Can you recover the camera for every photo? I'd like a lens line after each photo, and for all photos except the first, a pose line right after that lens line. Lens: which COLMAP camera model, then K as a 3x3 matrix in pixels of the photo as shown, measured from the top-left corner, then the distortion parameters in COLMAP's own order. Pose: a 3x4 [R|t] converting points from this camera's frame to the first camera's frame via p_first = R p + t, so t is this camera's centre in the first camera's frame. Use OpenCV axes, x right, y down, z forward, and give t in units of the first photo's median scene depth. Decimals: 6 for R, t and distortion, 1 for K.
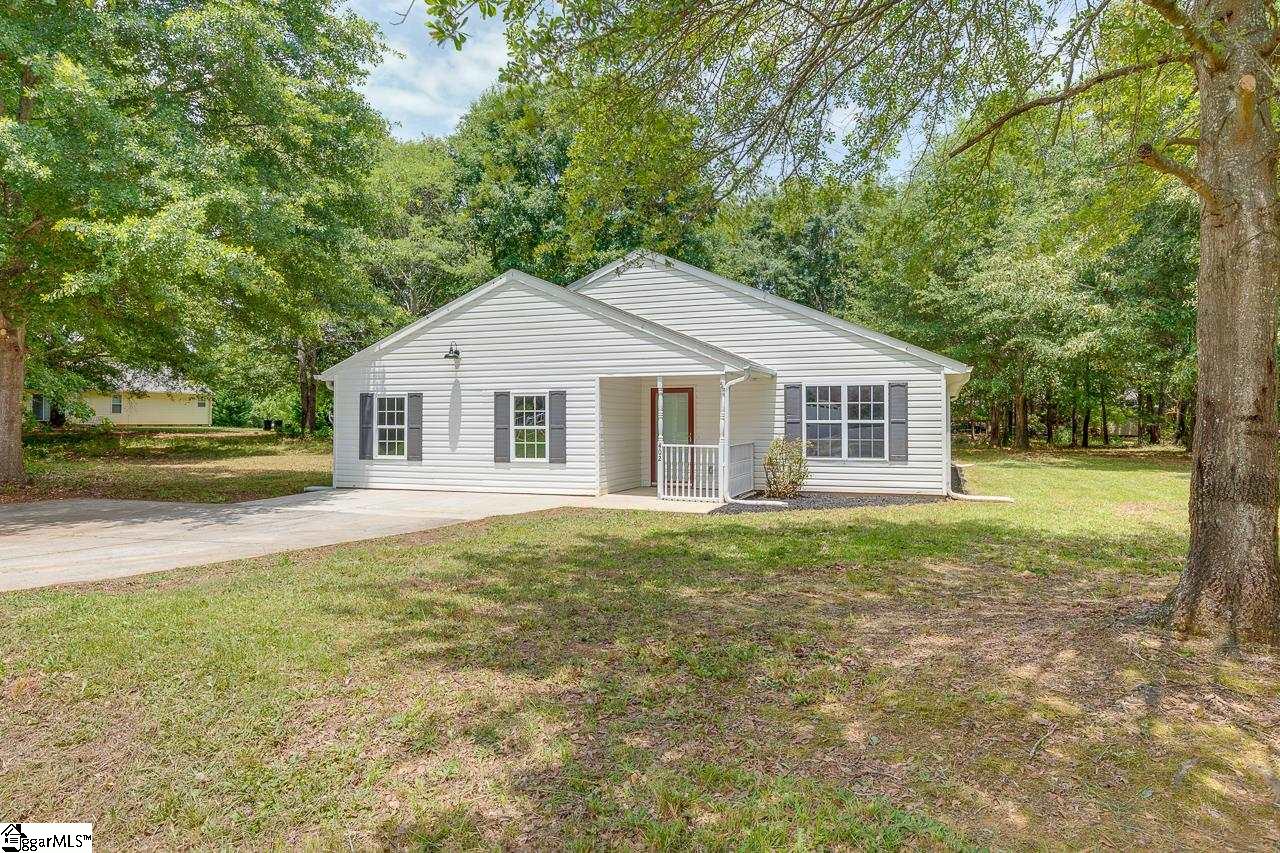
lens RADIAL K [[767.2, 0, 640.0], [0, 767.2, 426.5], [0, 0, 1]] dist [0.002437, 0.000386]
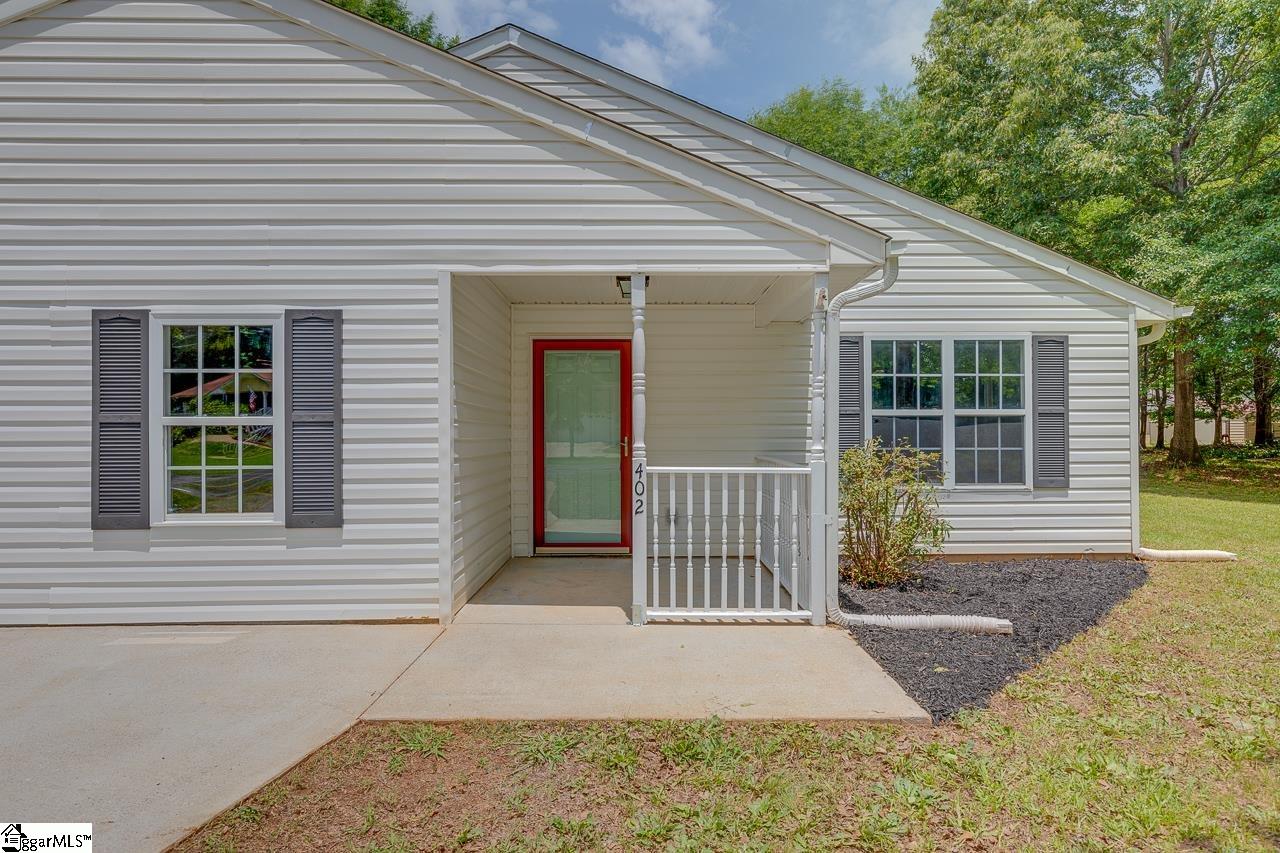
lens RADIAL K [[695.6, 0, 640.0], [0, 695.6, 426.5], [0, 0, 1]] dist [0.003104, 0.000518]
pose [[0.929870, 0.001841, 0.367883, -0.085517], [0.004138, 0.999872, -0.015463, 0.009056], [-0.367865, 0.015901, 0.929743, 0.655687]]
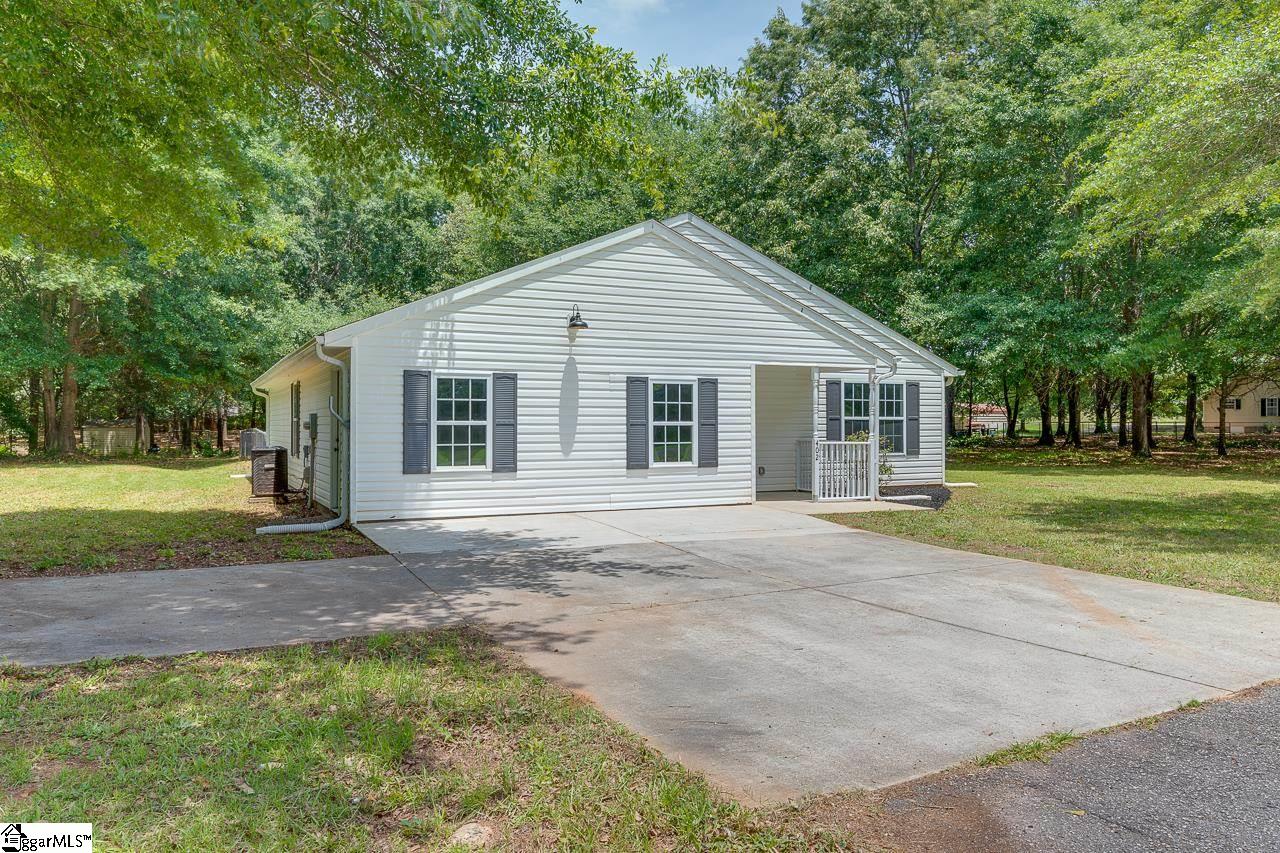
lens RADIAL K [[915.5, 0, 640.0], [0, 915.5, 426.5], [0, 0, 1]] dist [0.001205, 0.000734]
pose [[0.697059, -0.001497, 0.717012, -0.842039], [0.001706, 0.999998, 0.000429, 0.003832], [-0.717012, 0.000924, 0.697061, 0.366194]]
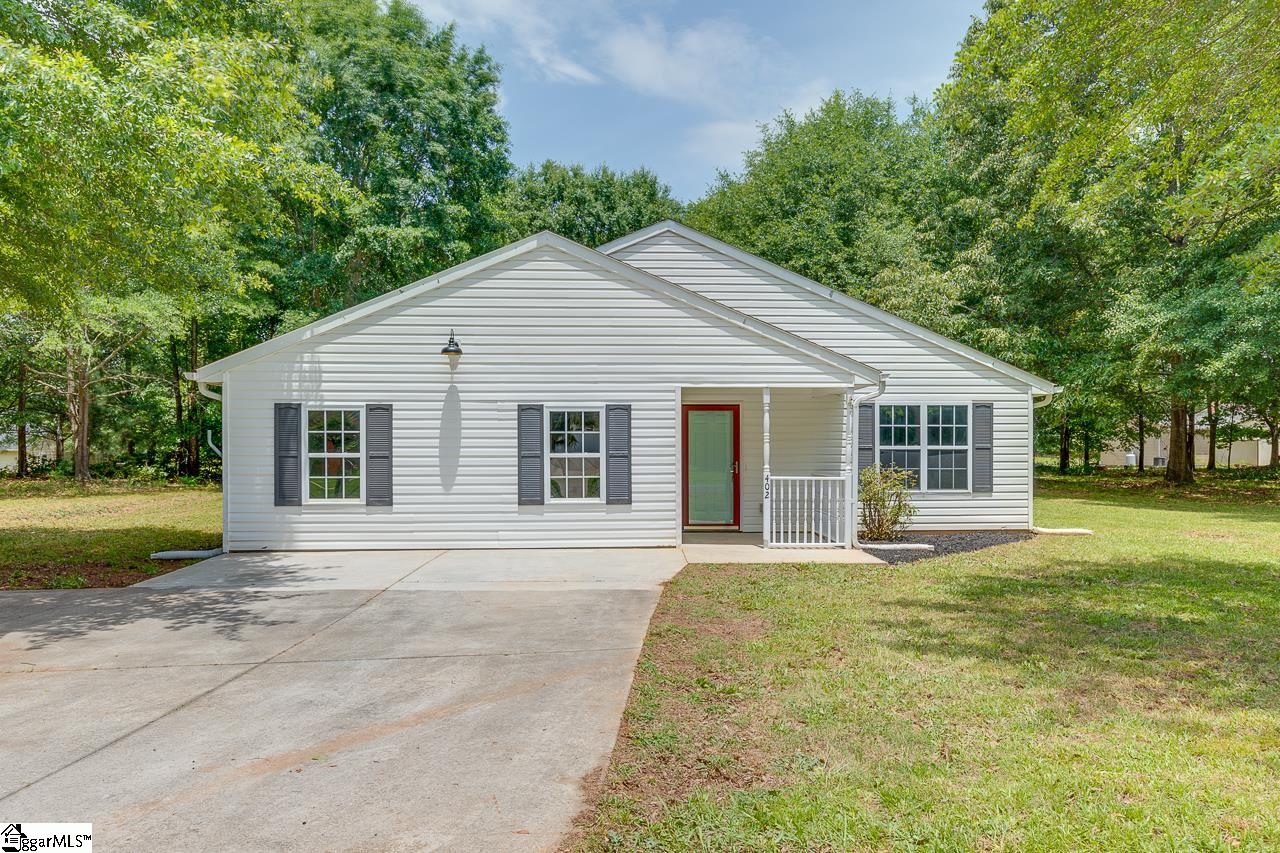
lens RADIAL K [[890.2, 0, 641.4], [0, 890.2, 465.5], [0, 0, 1]] dist [0.004733, 0.001886]
pose [[0.919920, -0.006941, 0.392044, -0.410167], [0.003479, 0.999948, 0.009540, 0.003104], [-0.392090, -0.007412, 0.919897, 0.213950]]
